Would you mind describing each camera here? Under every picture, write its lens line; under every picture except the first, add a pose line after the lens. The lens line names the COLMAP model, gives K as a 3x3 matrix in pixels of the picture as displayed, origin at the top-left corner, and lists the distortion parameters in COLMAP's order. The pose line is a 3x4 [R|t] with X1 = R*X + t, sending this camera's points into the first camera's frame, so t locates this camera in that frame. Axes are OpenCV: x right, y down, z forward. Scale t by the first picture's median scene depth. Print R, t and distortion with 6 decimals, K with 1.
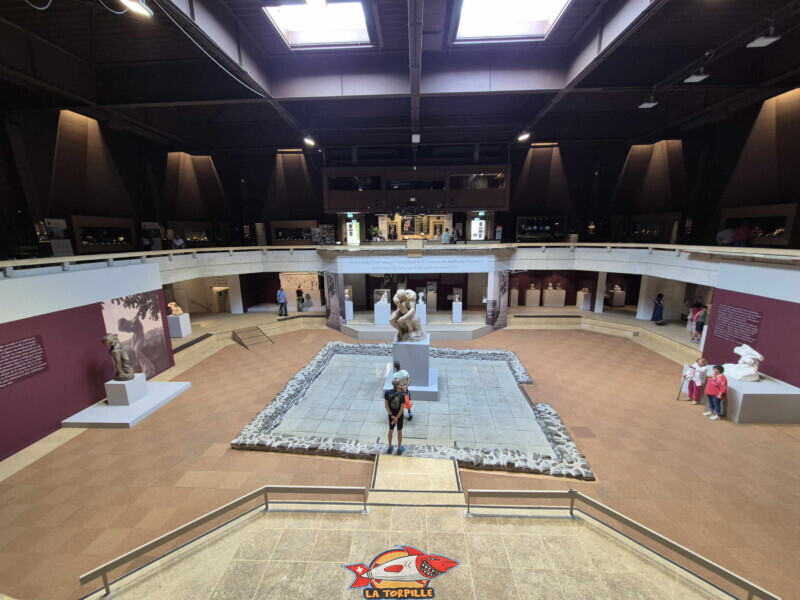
lens RADIAL K [[328.6, 0, 400.0], [0, 328.6, 300.0], [0, 0, 1]] dist [0.000059, -0.000183]
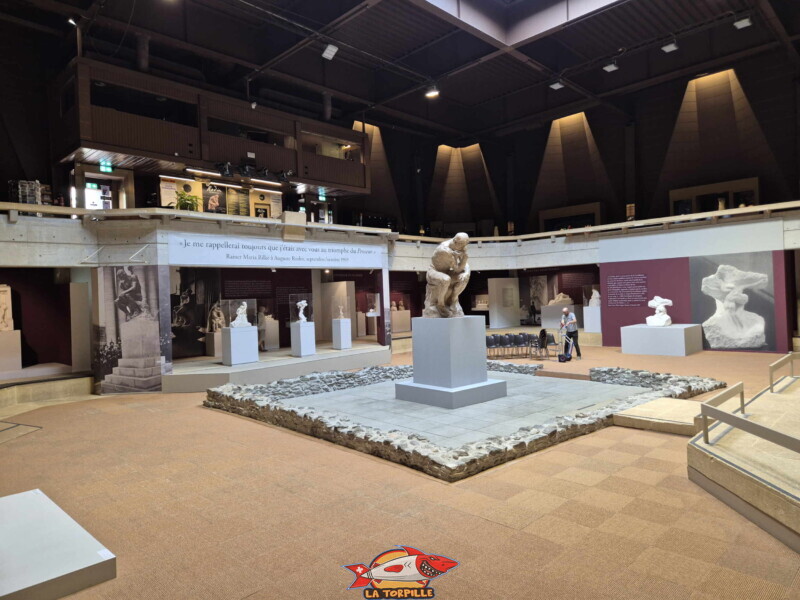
lens RADIAL K [[531.9, 0, 400.0], [0, 531.9, 300.0], [0, 0, 1]] dist [0.060959, -0.065681]
pose [[0.667413, -0.017519, 0.744482, -0.625785], [0.173285, 0.975934, -0.132381, 0.156460], [-0.724246, 0.217360, 0.654387, 0.268742]]
